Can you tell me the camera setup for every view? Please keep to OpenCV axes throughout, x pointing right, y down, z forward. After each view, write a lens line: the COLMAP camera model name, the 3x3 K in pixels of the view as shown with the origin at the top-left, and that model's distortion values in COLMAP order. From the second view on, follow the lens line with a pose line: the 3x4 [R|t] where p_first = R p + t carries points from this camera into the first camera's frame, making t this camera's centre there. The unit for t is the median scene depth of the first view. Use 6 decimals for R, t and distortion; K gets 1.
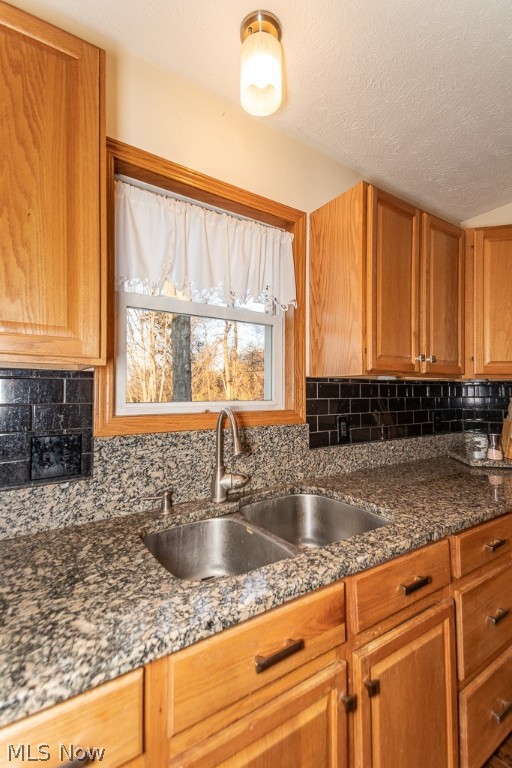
lens RADIAL K [[350.4, 0, 268.4], [0, 350.4, 381.8], [0, 0, 1]] dist [0.059556, -0.019388]
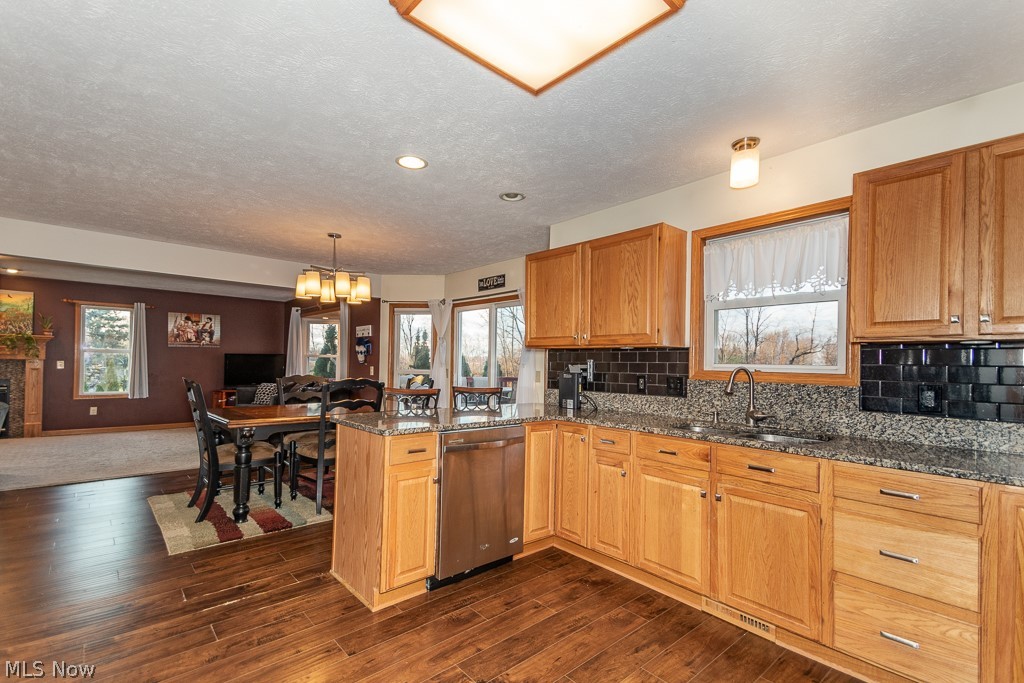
lens RADIAL K [[467.2, 0, 507.8], [0, 467.2, 350.7], [0, 0, 1]] dist [0.059556, -0.019388]
pose [[0.121225, -0.023000, -0.992359, 1.977887], [0.013113, 0.999681, -0.021568, 0.032366], [0.992538, -0.010399, 0.121488, -0.357324]]
